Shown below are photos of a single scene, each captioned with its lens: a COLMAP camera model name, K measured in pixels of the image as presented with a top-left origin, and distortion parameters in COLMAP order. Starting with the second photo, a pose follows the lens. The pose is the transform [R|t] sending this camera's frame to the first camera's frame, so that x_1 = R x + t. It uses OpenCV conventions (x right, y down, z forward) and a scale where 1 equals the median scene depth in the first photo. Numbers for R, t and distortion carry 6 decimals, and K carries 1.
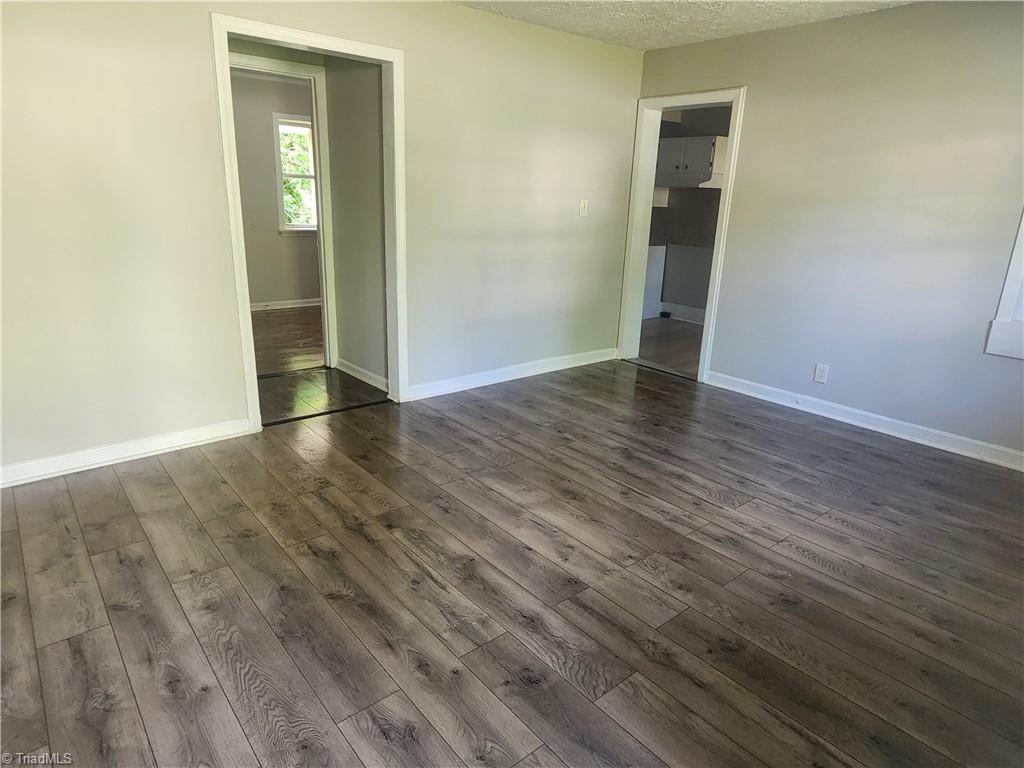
lens RADIAL K [[623.3, 0, 512.0], [0, 623.3, 384.0], [0, 0, 1]] dist [0.000459, -0.004229]
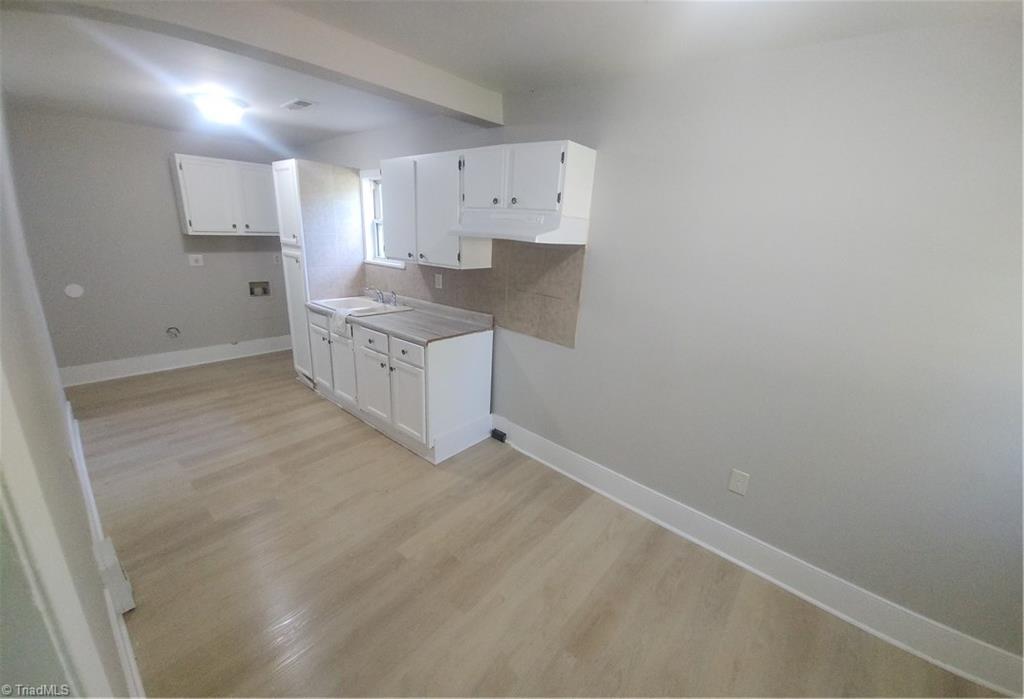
lens RADIAL K [[418.9, 0, 512.0], [0, 418.9, 349.5], [0, 0, 1]] dist [0.000362, -0.000039]
pose [[0.988722, -0.005755, 0.149652, 0.209094], [0.004287, 0.999939, 0.010133, -0.211817], [-0.149701, -0.009378, 0.988687, 0.607673]]
